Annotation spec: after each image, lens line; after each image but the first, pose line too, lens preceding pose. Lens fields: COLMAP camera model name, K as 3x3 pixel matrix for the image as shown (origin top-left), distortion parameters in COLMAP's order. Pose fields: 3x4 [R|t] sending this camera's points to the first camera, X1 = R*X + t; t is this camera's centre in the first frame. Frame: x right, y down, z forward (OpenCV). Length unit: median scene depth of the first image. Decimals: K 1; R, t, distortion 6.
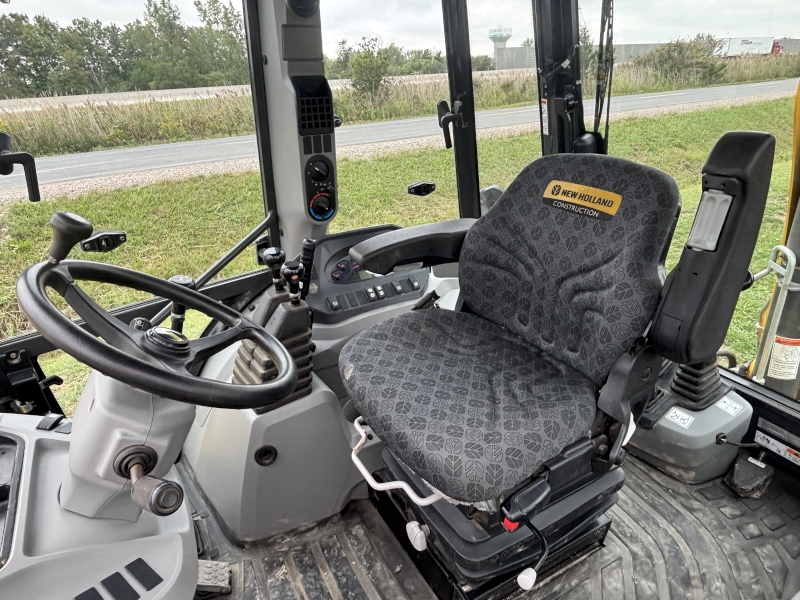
lens RADIAL K [[503.8, 0, 400.1], [0, 503.8, 301.0], [0, 0, 1]] dist [-0.009165, -0.004121]
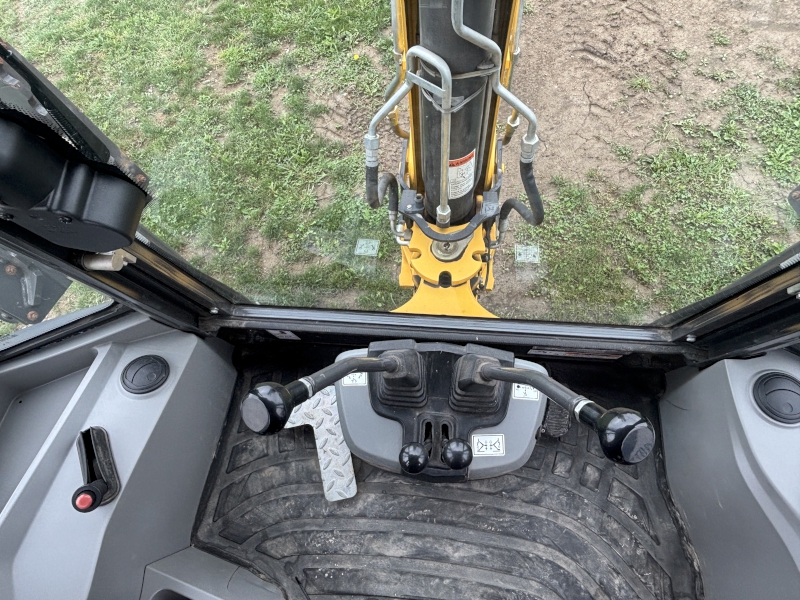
lens RADIAL K [[503.8, 0, 401.8], [0, 503.8, 298.9], [0, 0, 1]] dist [-0.009165, -0.004121]
pose [[0.579985, -0.715559, 0.389349, 0.370068], [0.389573, 0.663384, 0.638871, -0.399984], [-0.715437, -0.218856, 0.663515, 0.682588]]
